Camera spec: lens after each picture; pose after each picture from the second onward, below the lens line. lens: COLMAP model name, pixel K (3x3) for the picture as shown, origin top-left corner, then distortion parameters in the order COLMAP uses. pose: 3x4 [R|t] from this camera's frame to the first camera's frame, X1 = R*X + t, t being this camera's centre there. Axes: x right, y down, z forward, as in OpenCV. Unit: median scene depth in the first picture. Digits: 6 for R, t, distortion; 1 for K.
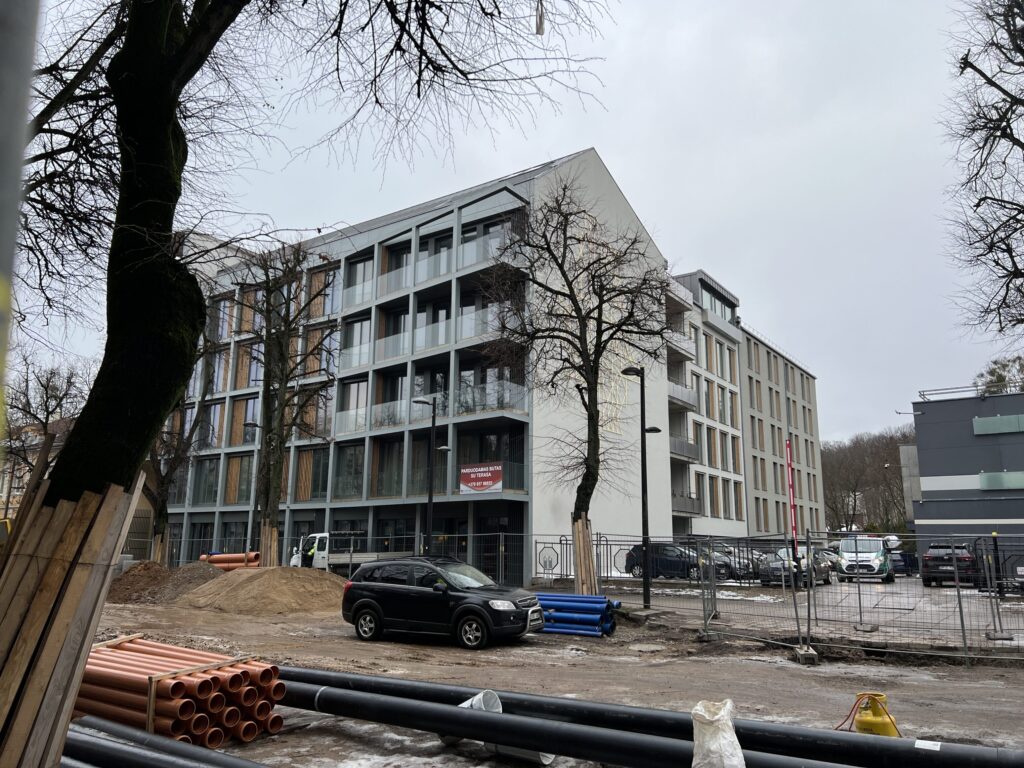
lens RADIAL K [[771.3, 0, 512.4], [0, 771.3, 387.5], [0, 0, 1]] dist [-0.003873, -0.005288]
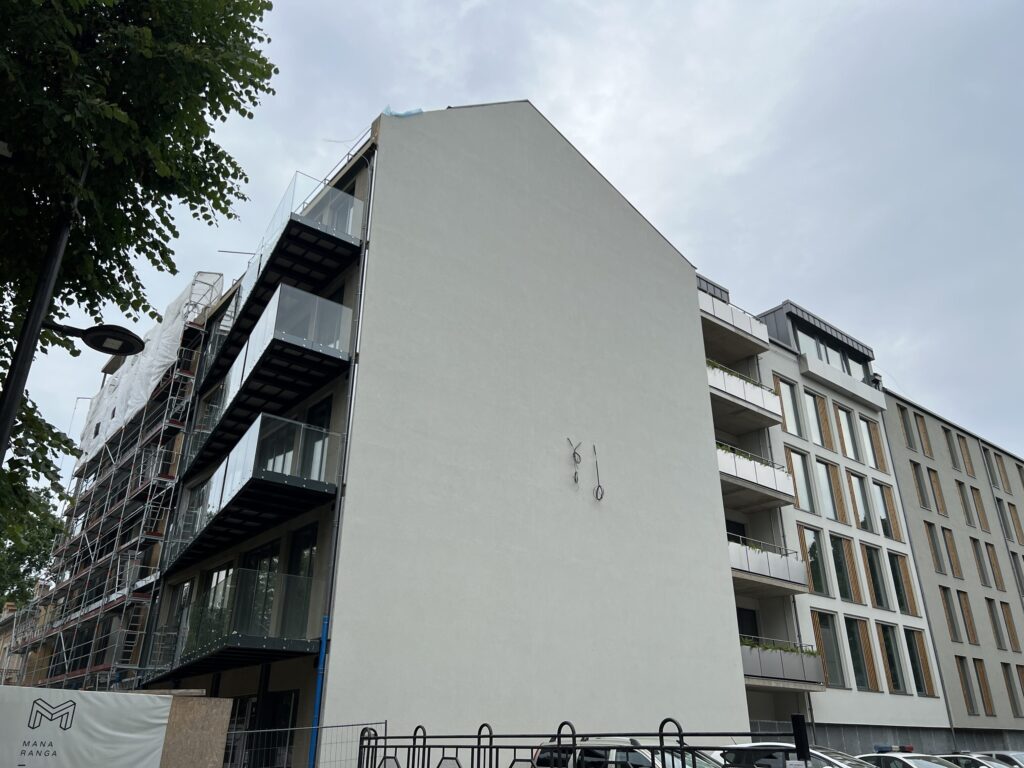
lens RADIAL K [[771.3, 0, 511.1], [0, 771.3, 381.2], [0, 0, 1]] dist [-0.003873, -0.005288]
pose [[0.961045, -0.131365, -0.243178, 0.163233], [0.067976, 0.965146, -0.252730, 0.066457], [0.267902, 0.226355, 0.936478, 0.315796]]
